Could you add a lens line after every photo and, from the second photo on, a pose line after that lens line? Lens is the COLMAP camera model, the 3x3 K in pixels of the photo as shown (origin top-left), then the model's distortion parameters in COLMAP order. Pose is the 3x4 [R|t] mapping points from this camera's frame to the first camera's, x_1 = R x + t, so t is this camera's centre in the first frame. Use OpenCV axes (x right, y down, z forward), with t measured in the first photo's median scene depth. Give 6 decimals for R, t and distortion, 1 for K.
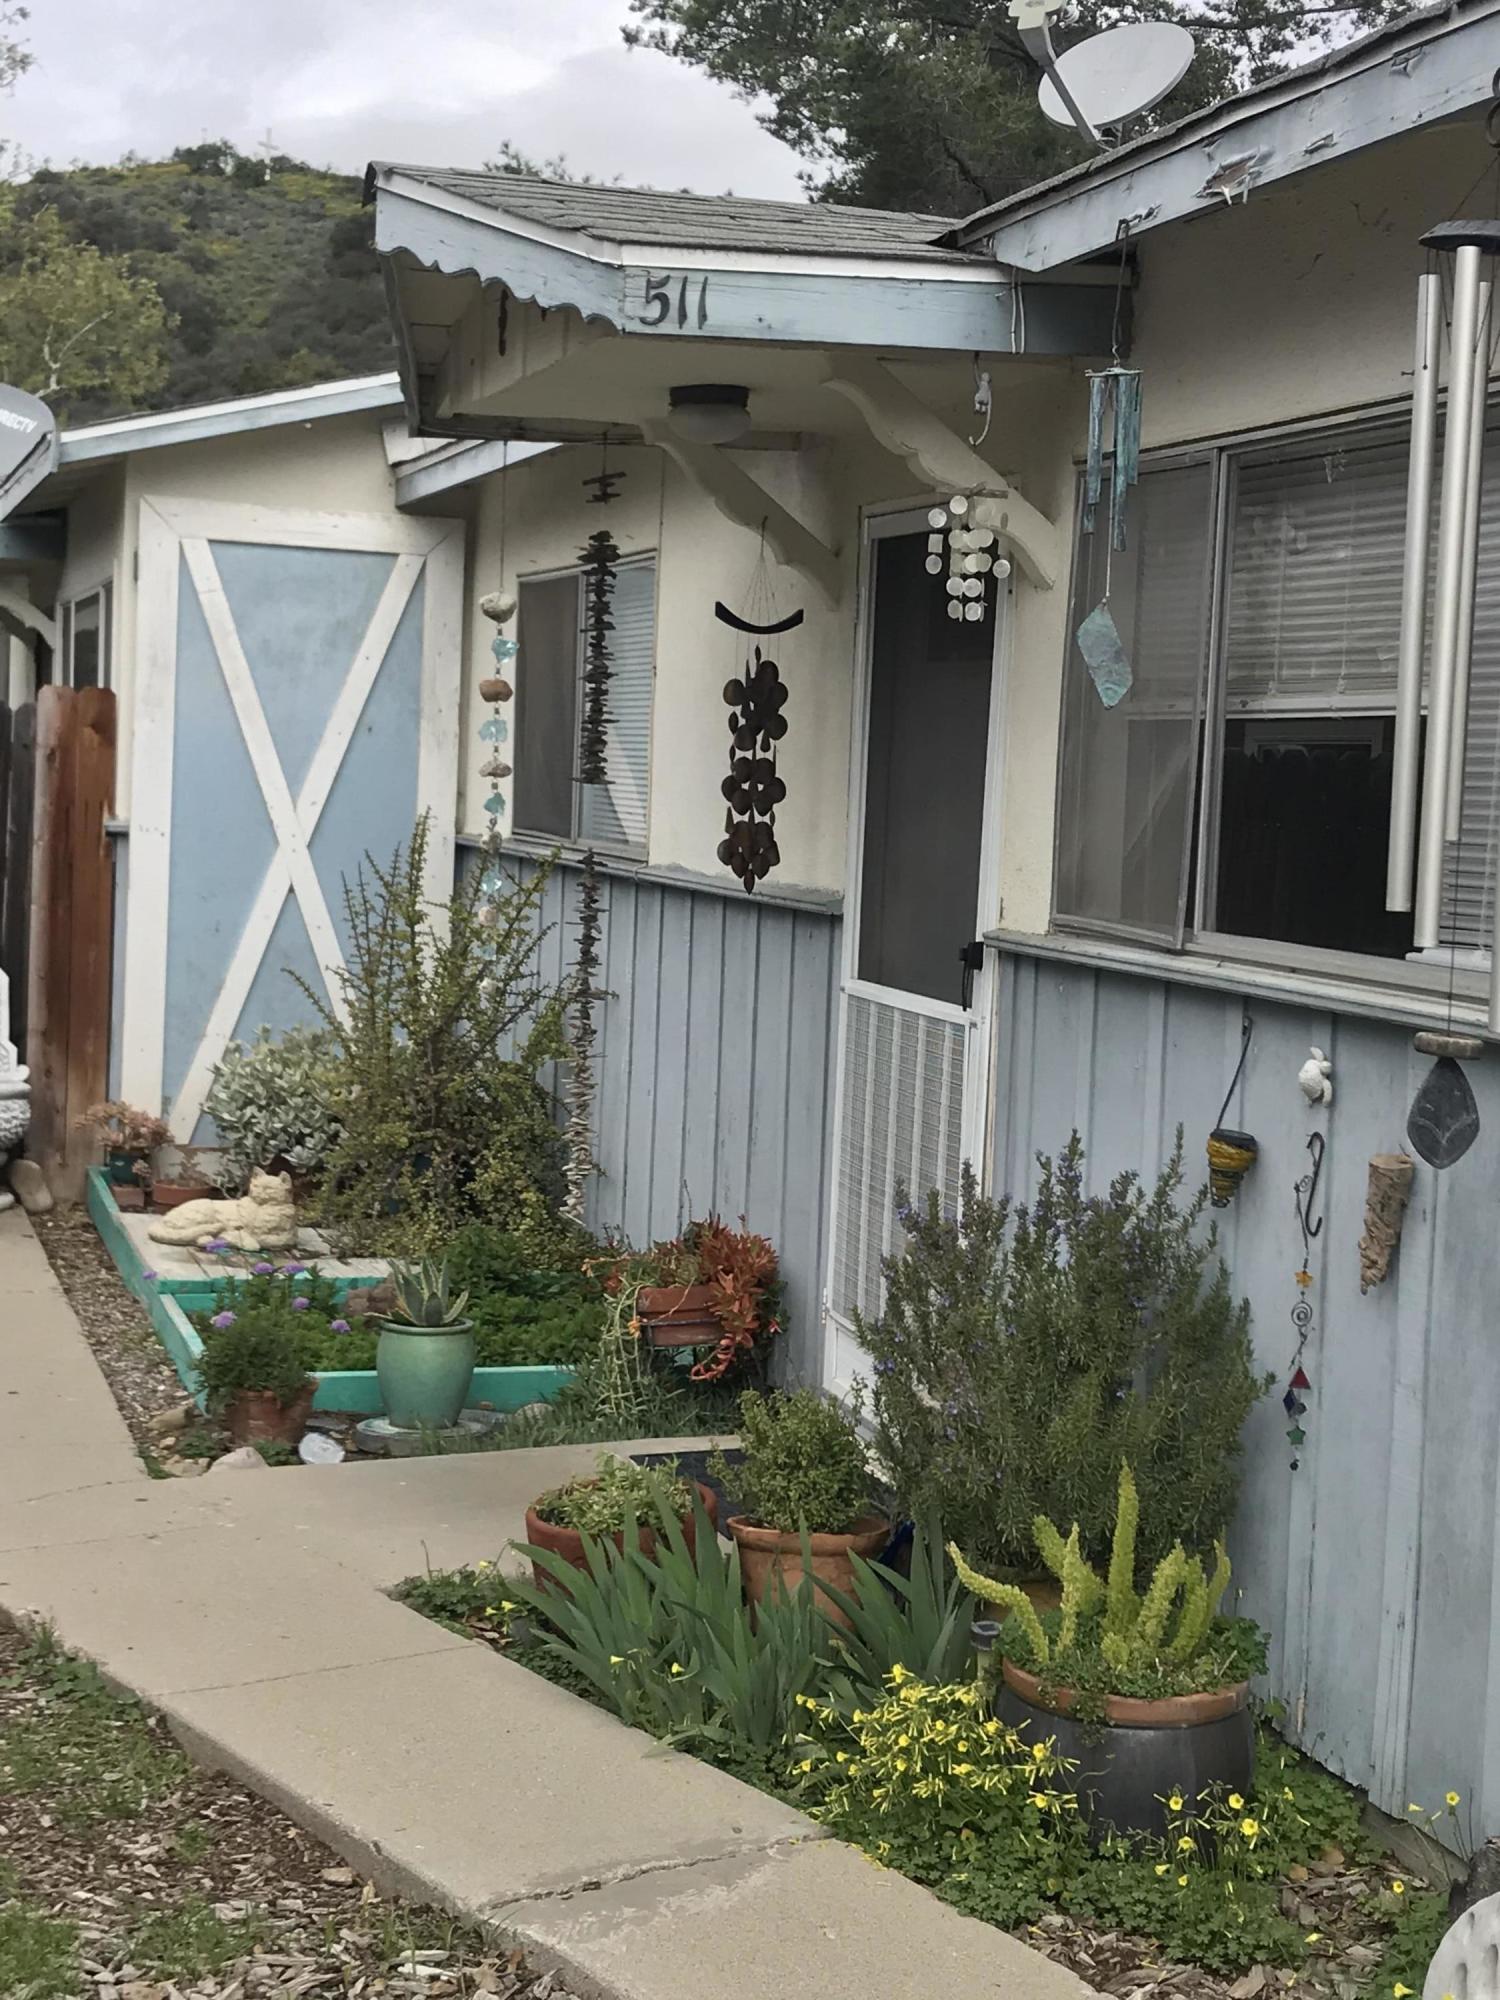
lens RADIAL K [[2992.2, 0, 747.5], [0, 2992.2, 953.7], [0, 0, 1]] dist [0.181075, -0.712679]
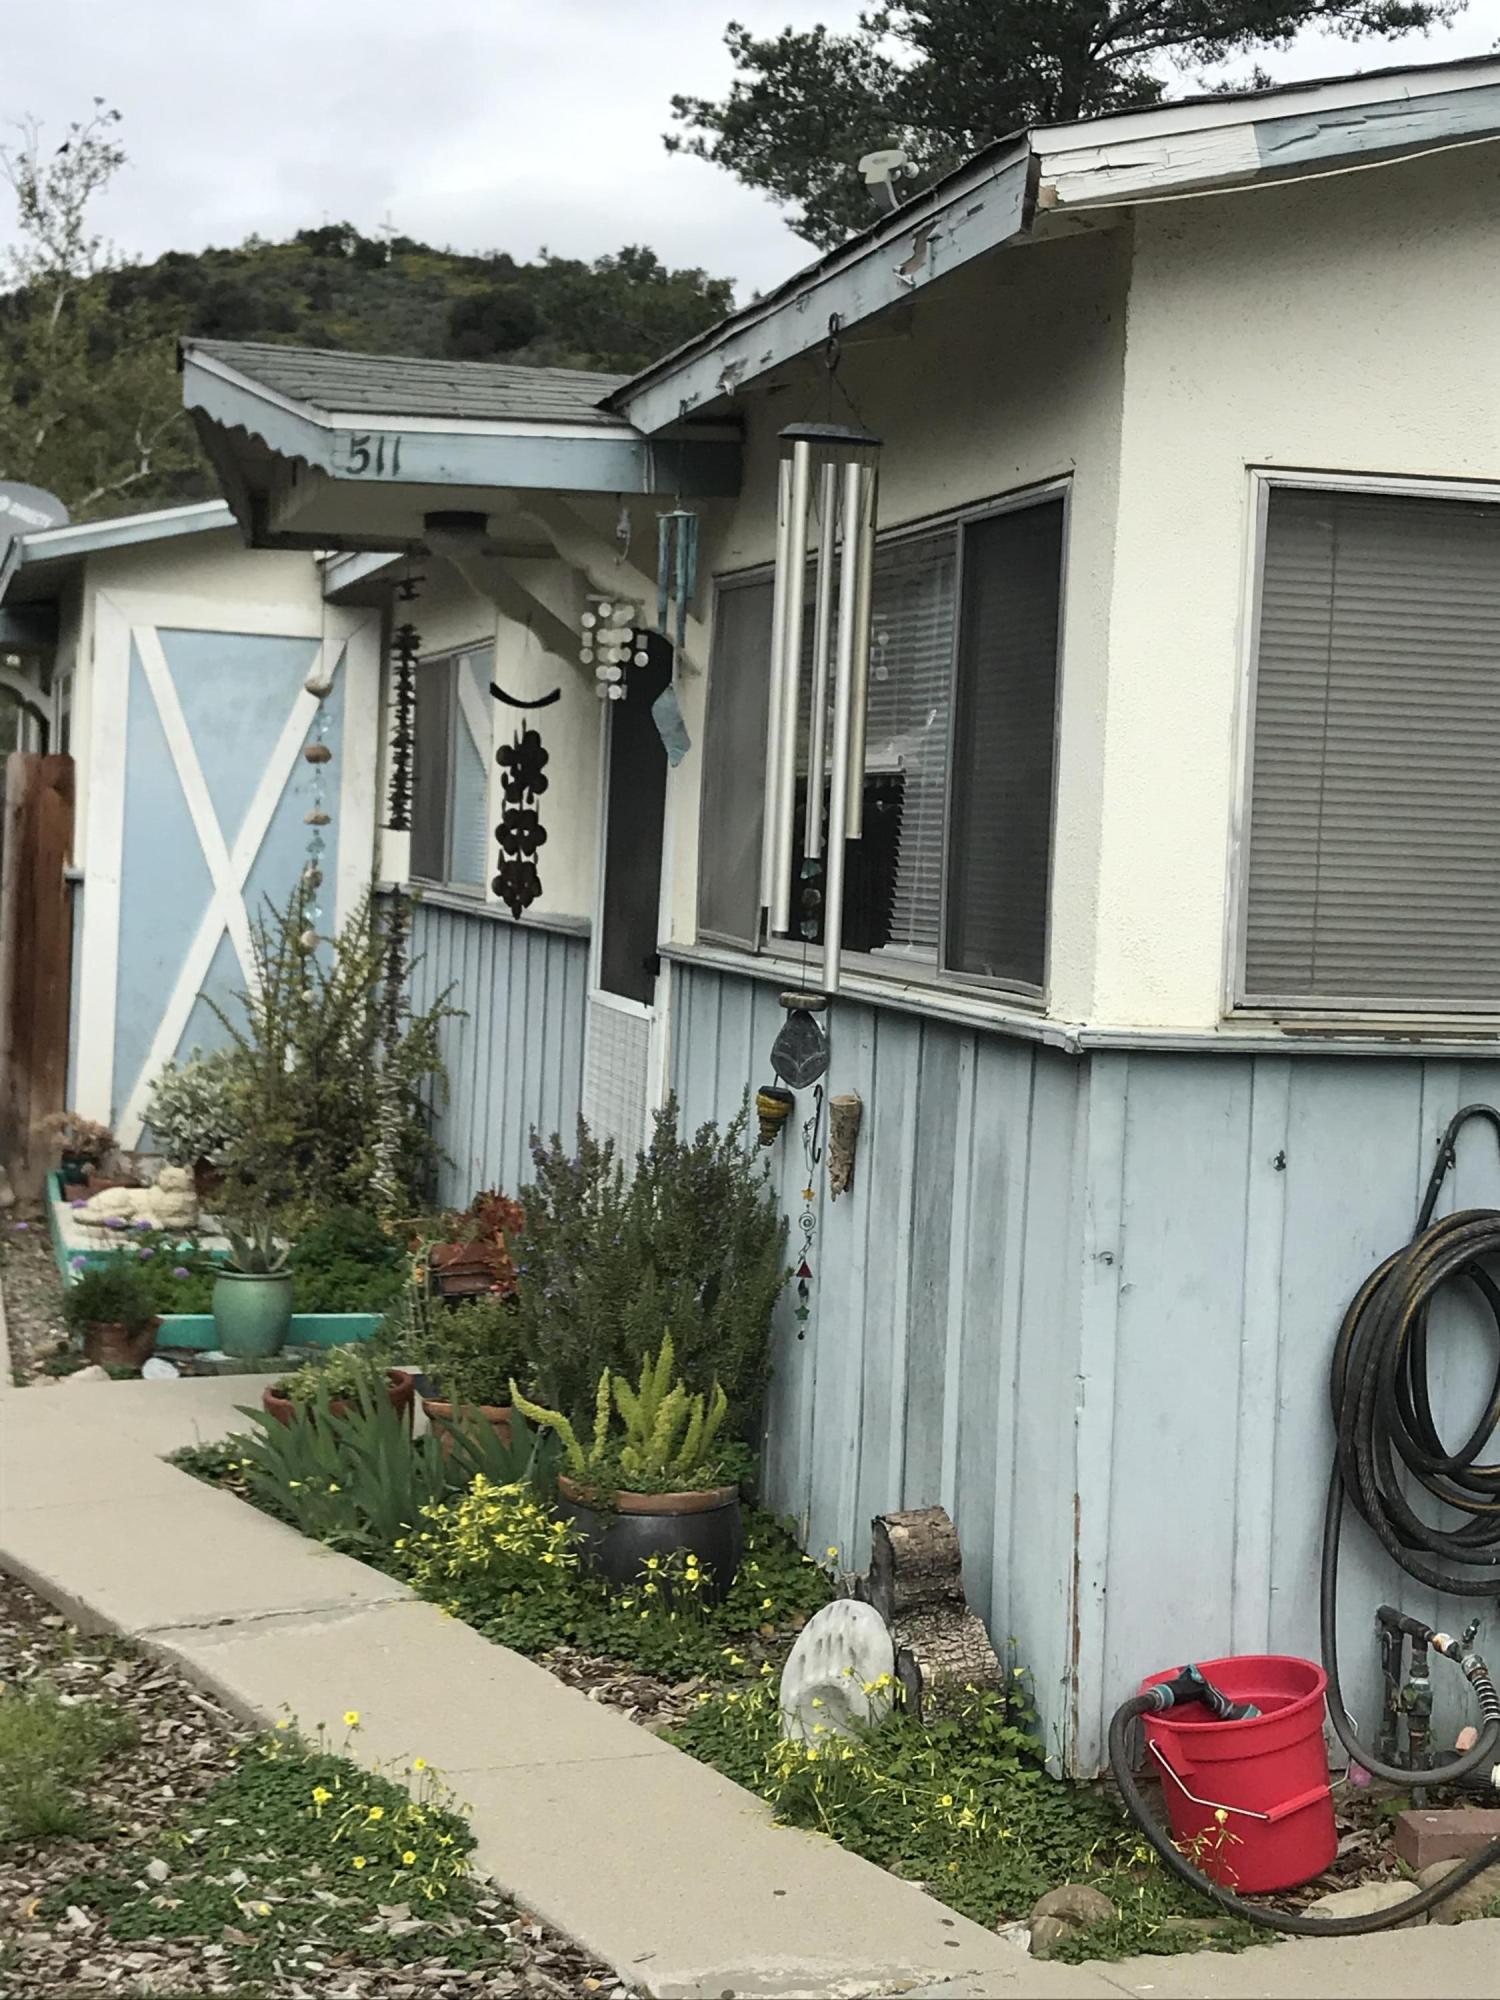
lens RADIAL K [[3018.6, 0, 753.5], [0, 3018.6, 943.1], [0, 0, 1]] dist [0.206929, -0.802459]
pose [[0.999162, 0.003660, -0.040773, 0.143597], [-0.004815, 0.999589, -0.028259, 0.023250], [0.040652, 0.028431, 0.998769, -0.224334]]
